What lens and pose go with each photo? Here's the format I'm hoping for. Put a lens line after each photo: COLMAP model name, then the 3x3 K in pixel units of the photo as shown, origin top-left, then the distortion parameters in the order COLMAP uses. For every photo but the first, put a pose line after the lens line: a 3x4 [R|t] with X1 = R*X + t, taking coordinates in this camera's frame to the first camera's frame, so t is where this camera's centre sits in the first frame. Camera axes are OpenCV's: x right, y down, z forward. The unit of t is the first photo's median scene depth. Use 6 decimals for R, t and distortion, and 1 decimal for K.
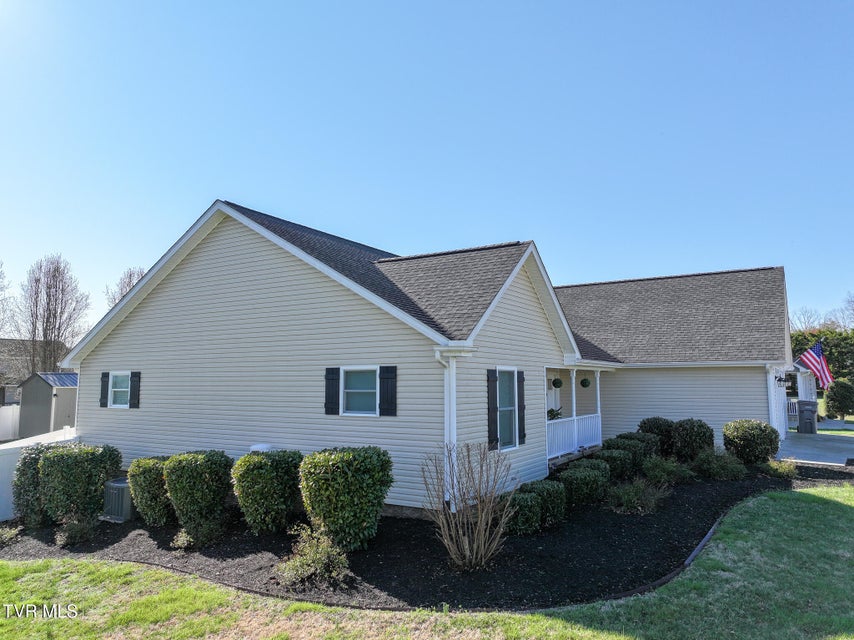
lens RADIAL K [[605.2, 0, 427.0], [0, 605.2, 320.0], [0, 0, 1]] dist [0.015231, -0.004075]
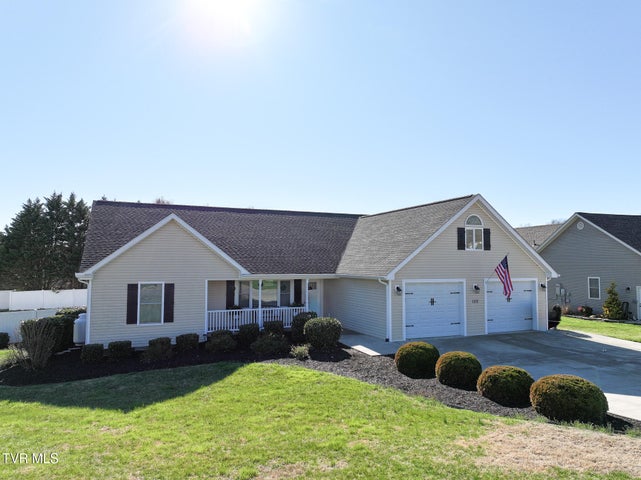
lens RADIAL K [[454.2, 0, 320.5], [0, 454.2, 240.0], [0, 0, 1]] dist [0.015231, -0.004075]
pose [[0.830538, -0.025929, -0.556357, 1.174370], [0.053778, 0.997982, 0.033770, -0.066519], [0.554359, -0.057967, 0.830257, 0.072060]]
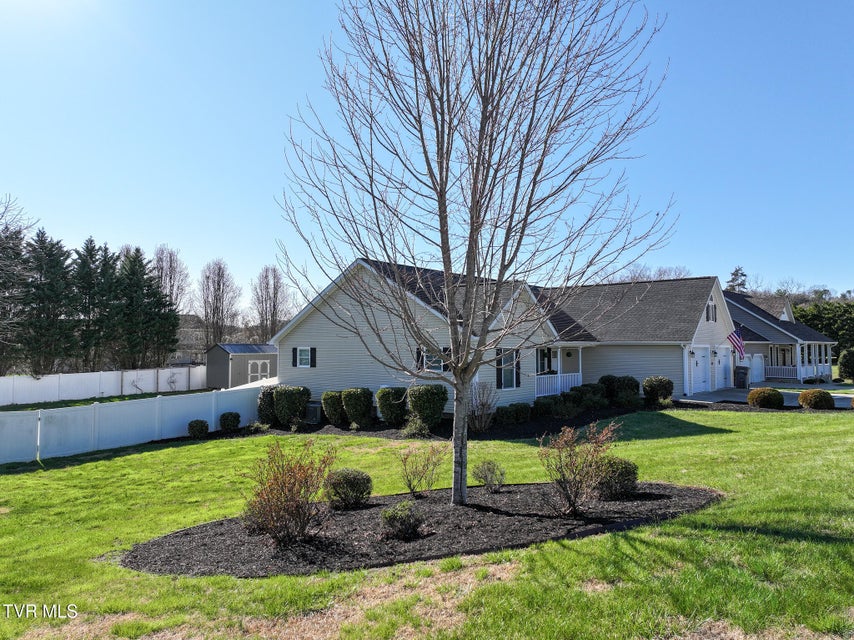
lens RADIAL K [[605.2, 0, 427.0], [0, 605.2, 320.0], [0, 0, 1]] dist [0.015231, -0.004075]
pose [[0.991539, -0.002898, -0.129775, 0.103666], [0.010482, 0.998273, 0.057795, -0.104528], [0.129383, -0.058666, 0.989858, -0.795113]]
